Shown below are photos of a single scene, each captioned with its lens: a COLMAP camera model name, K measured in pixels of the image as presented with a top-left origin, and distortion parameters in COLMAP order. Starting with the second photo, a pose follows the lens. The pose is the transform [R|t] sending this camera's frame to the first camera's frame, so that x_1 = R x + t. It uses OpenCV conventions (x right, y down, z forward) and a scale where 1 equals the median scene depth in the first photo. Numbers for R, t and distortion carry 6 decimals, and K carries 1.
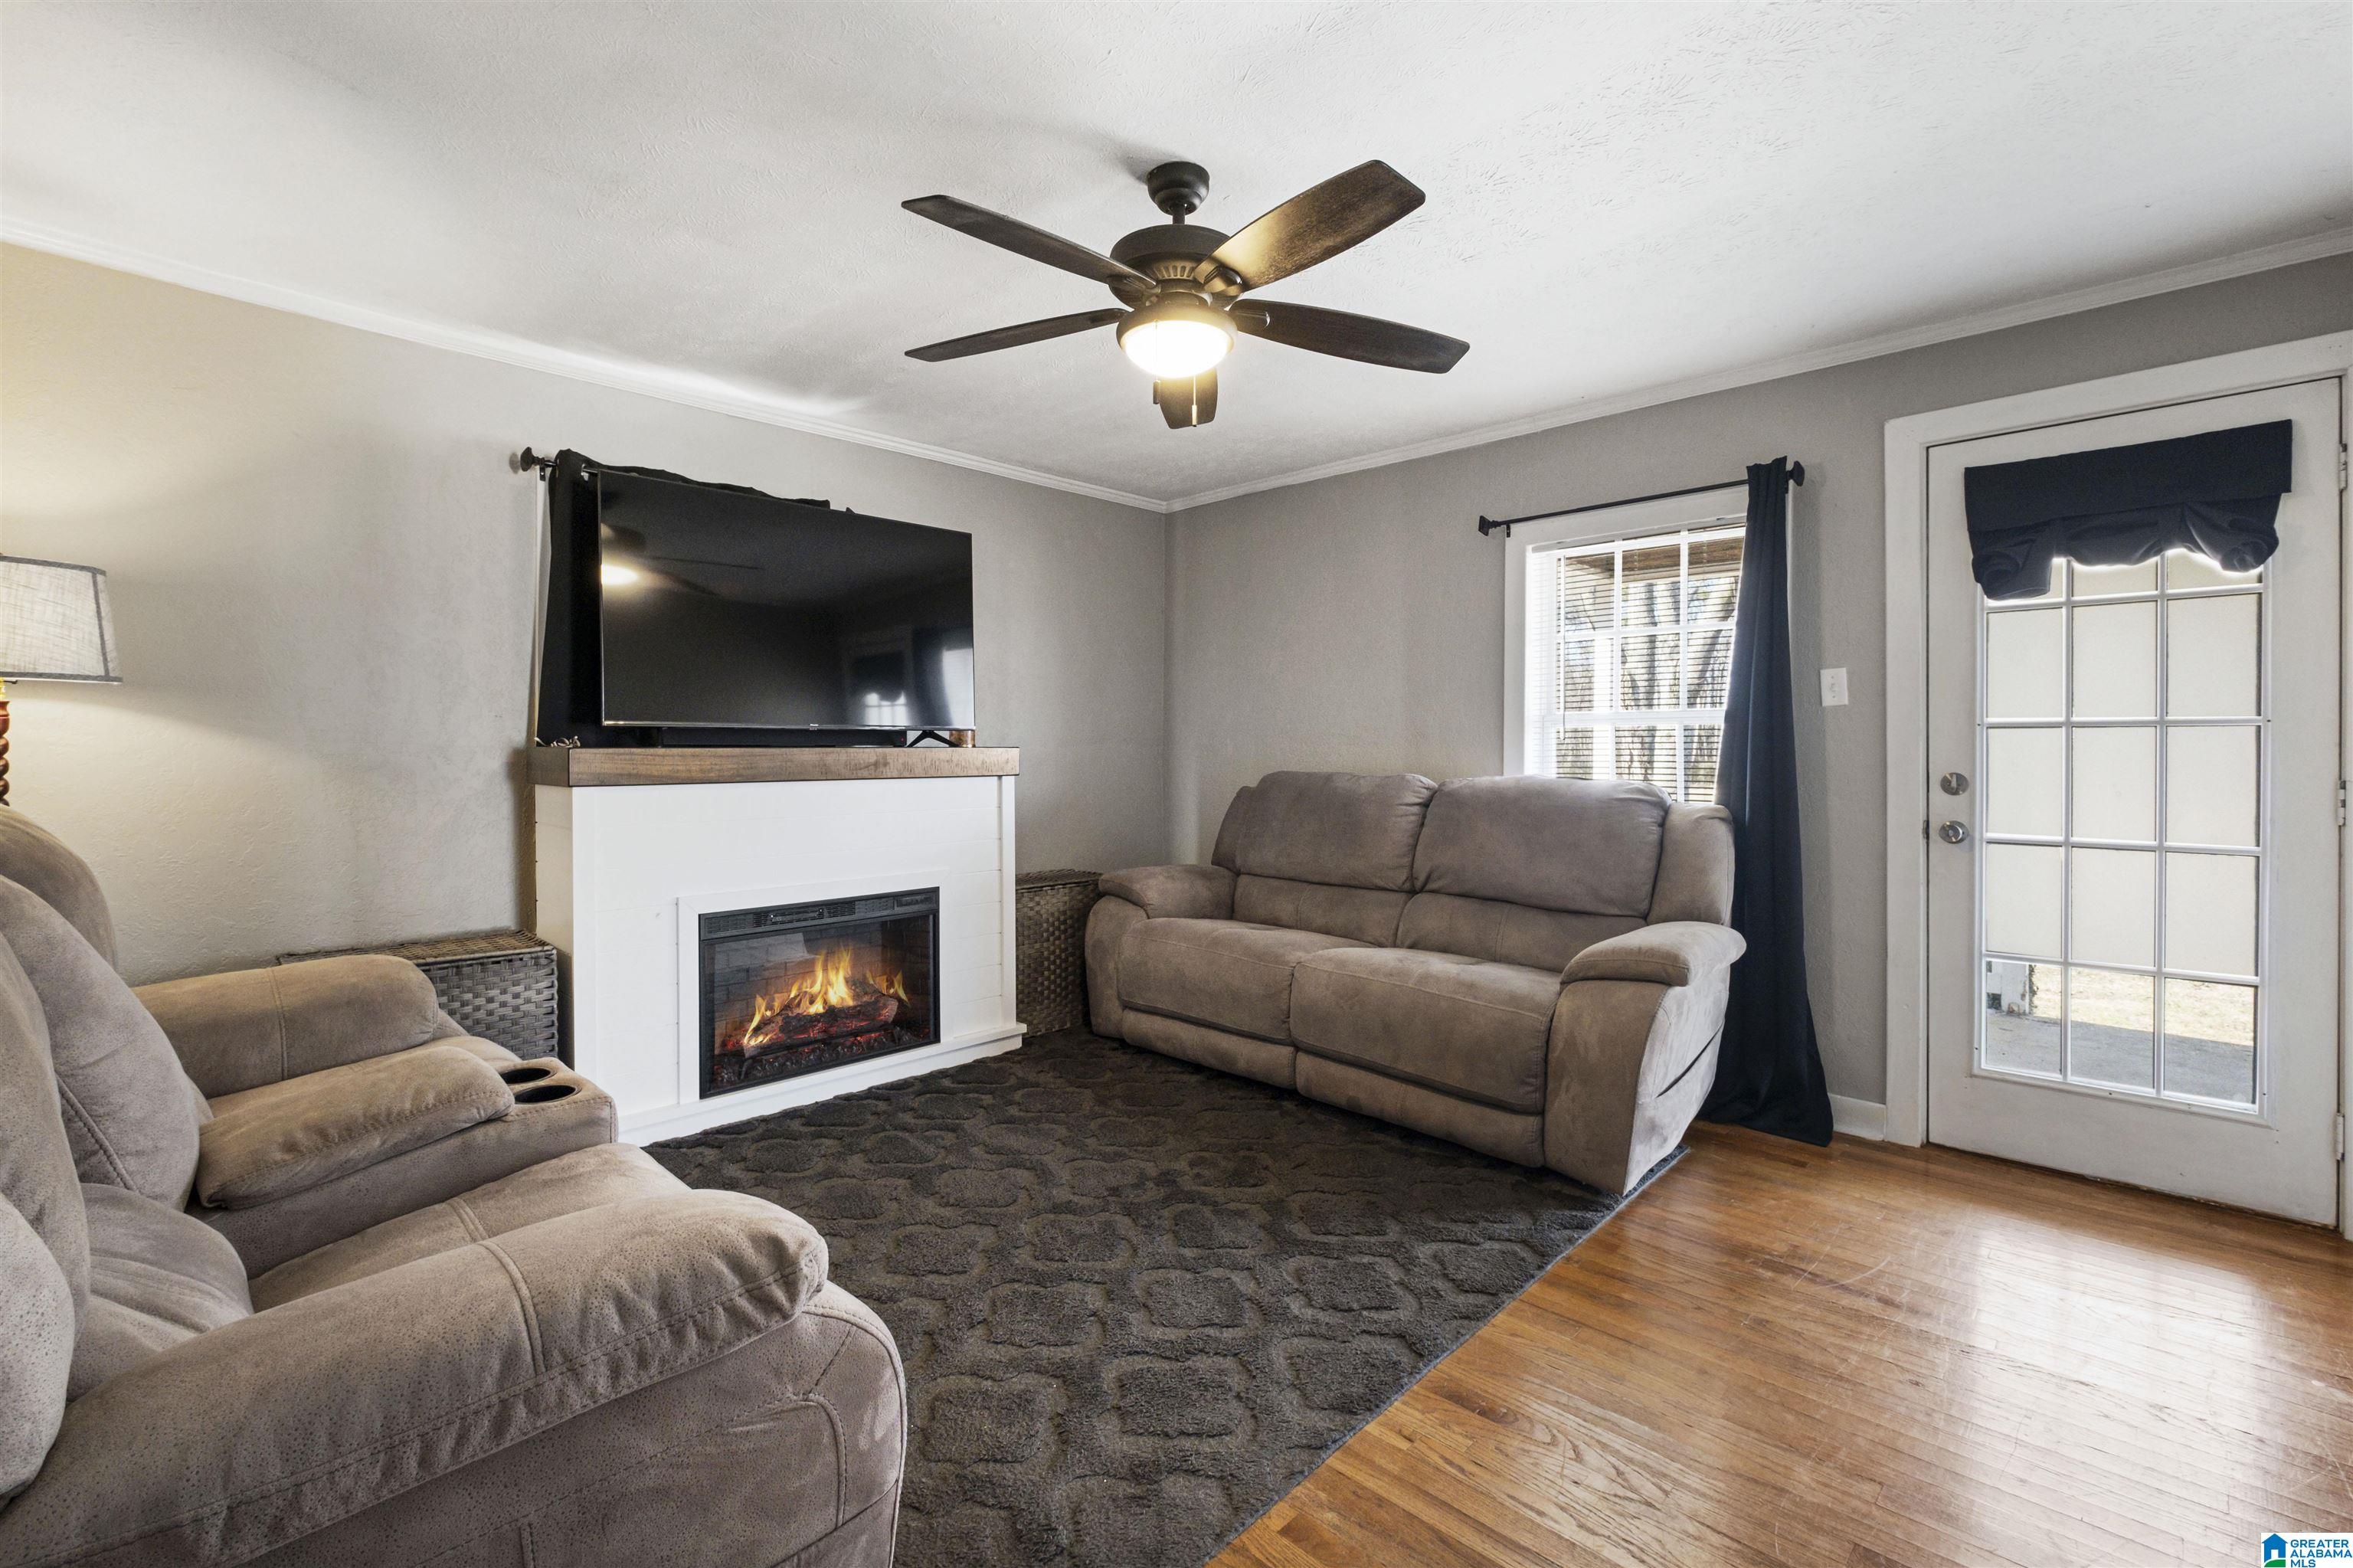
lens RADIAL K [[1034.4, 0, 1156.1], [0, 1034.4, 775.1], [0, 0, 1]] dist [-0.017568, -0.000478]
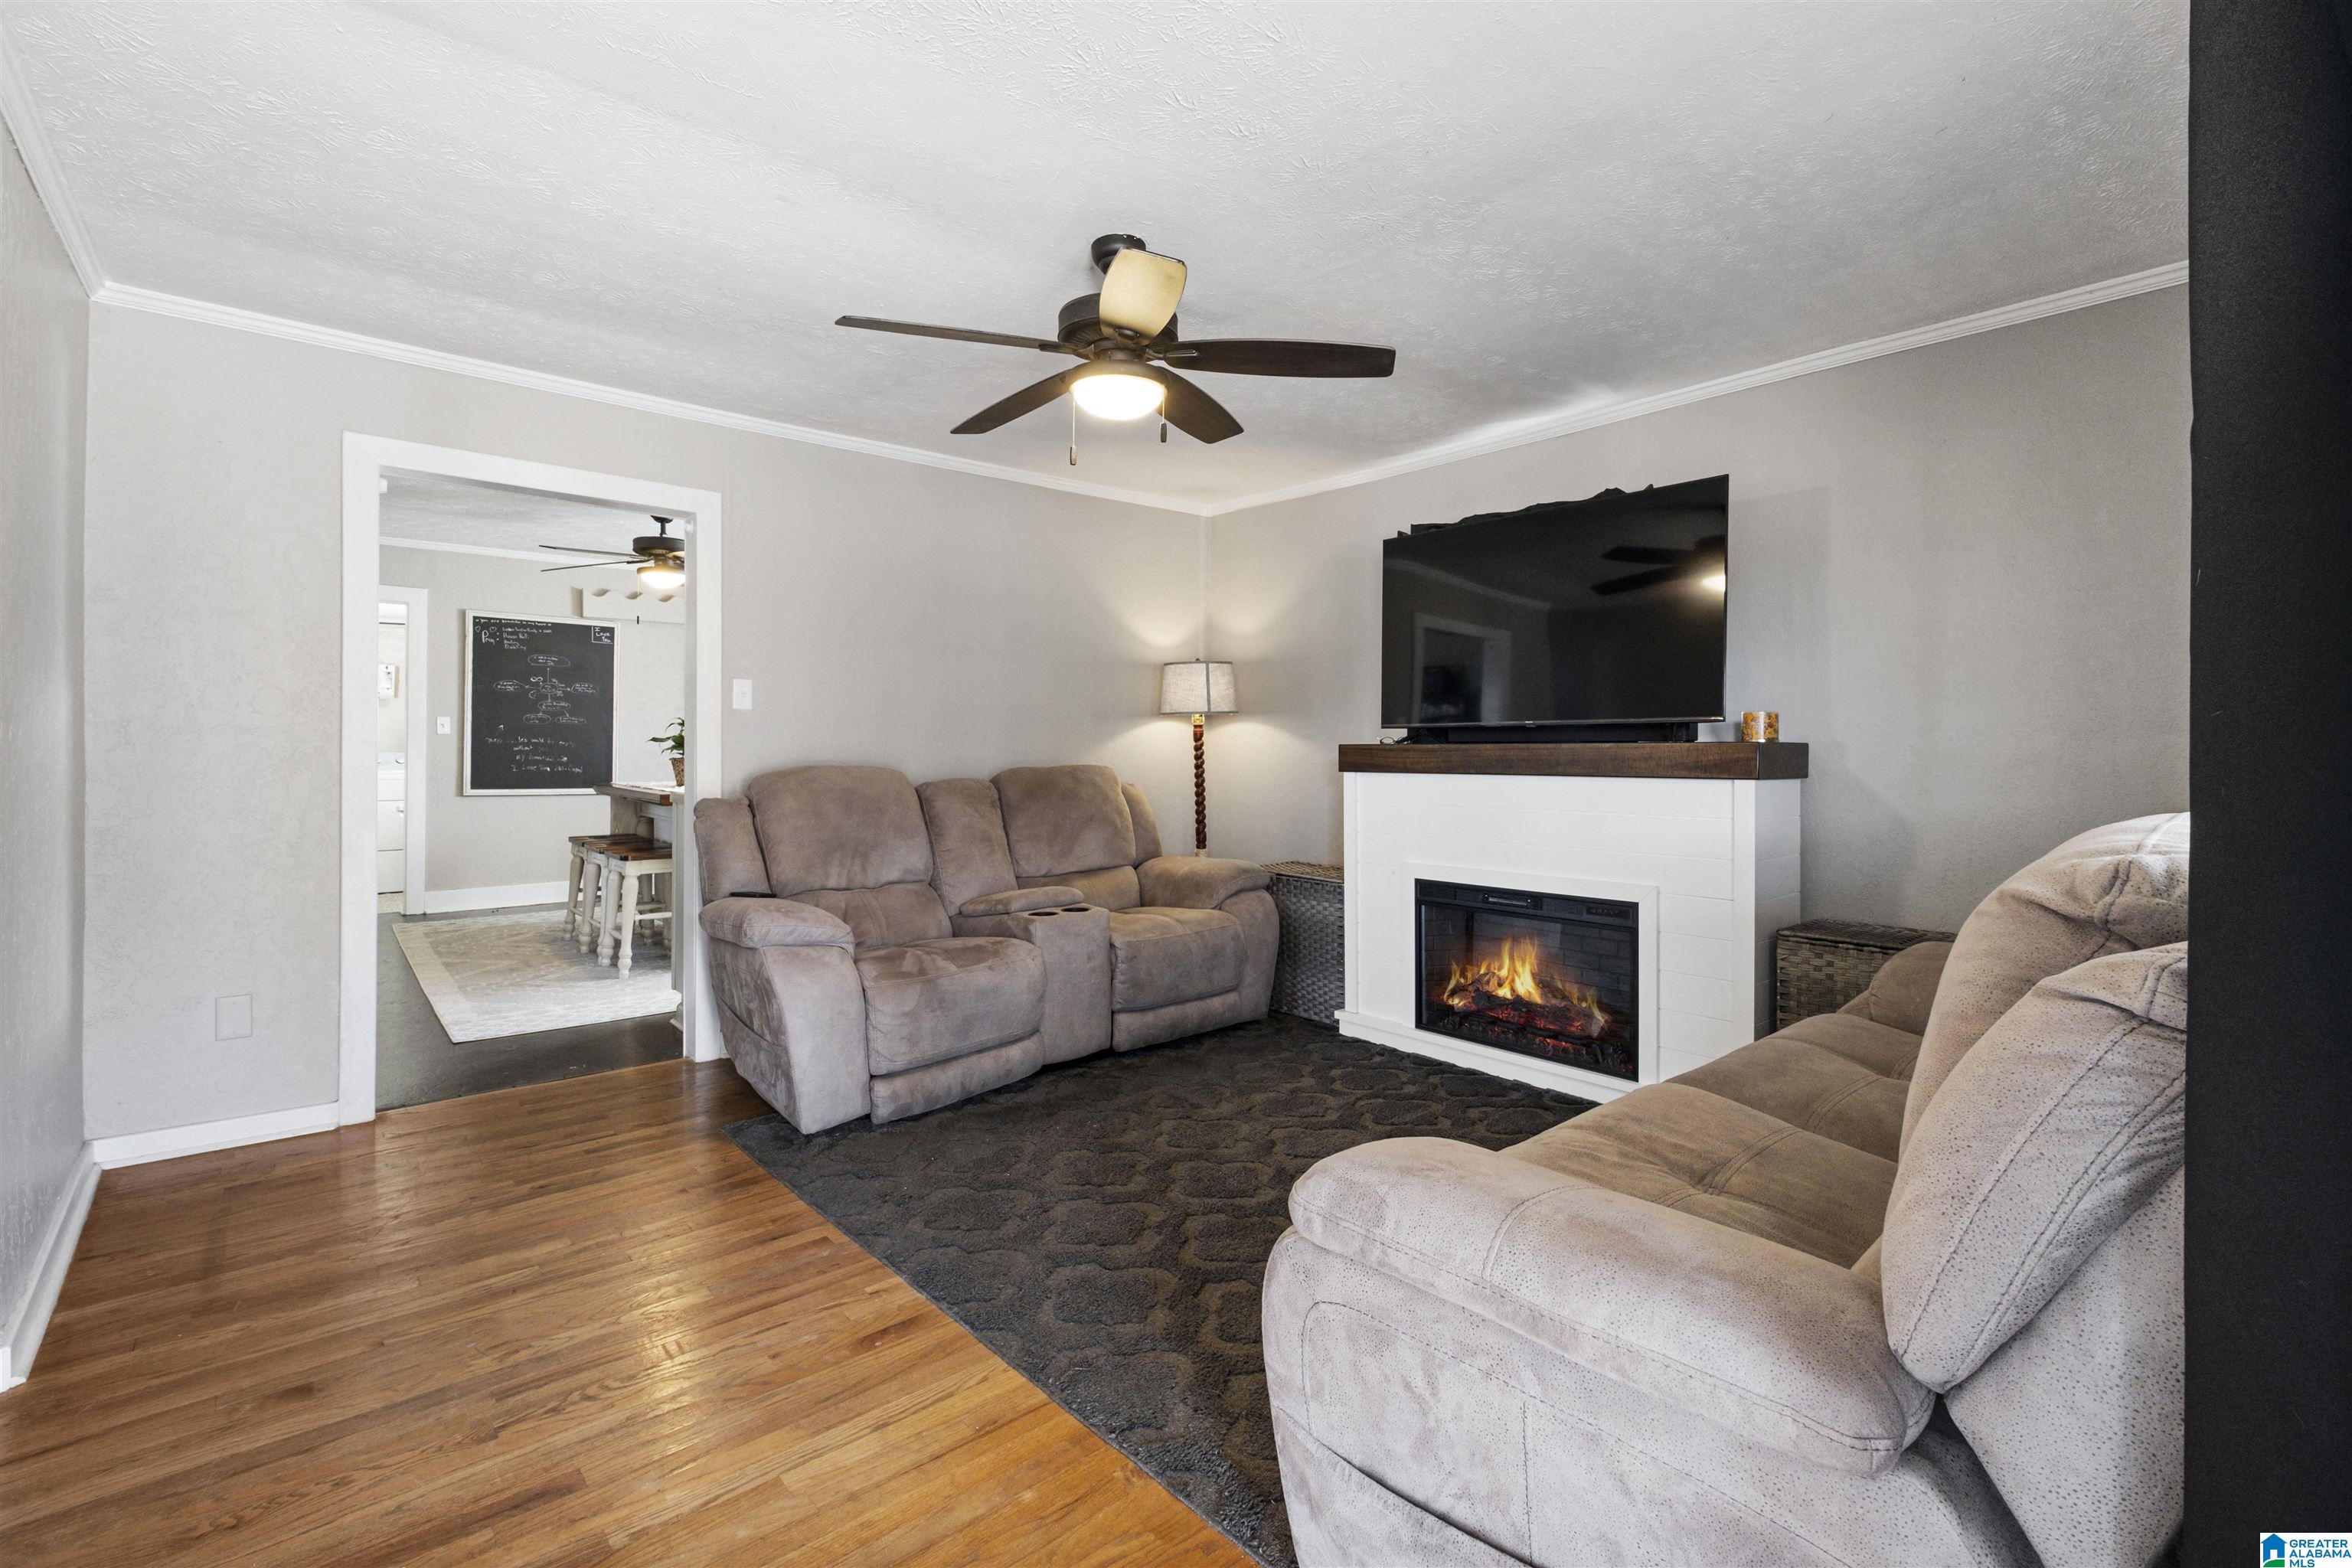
lens RADIAL K [[1034.0, 0, 1164.4], [0, 1034.0, 759.1], [0, 0, 1]] dist [-0.017568, -0.000478]
pose [[-0.077715, 0.000575, -0.996975, 0.747414], [-0.021779, 0.999760, 0.002274, -0.006582], [0.996738, 0.021890, -0.077684, 0.731362]]
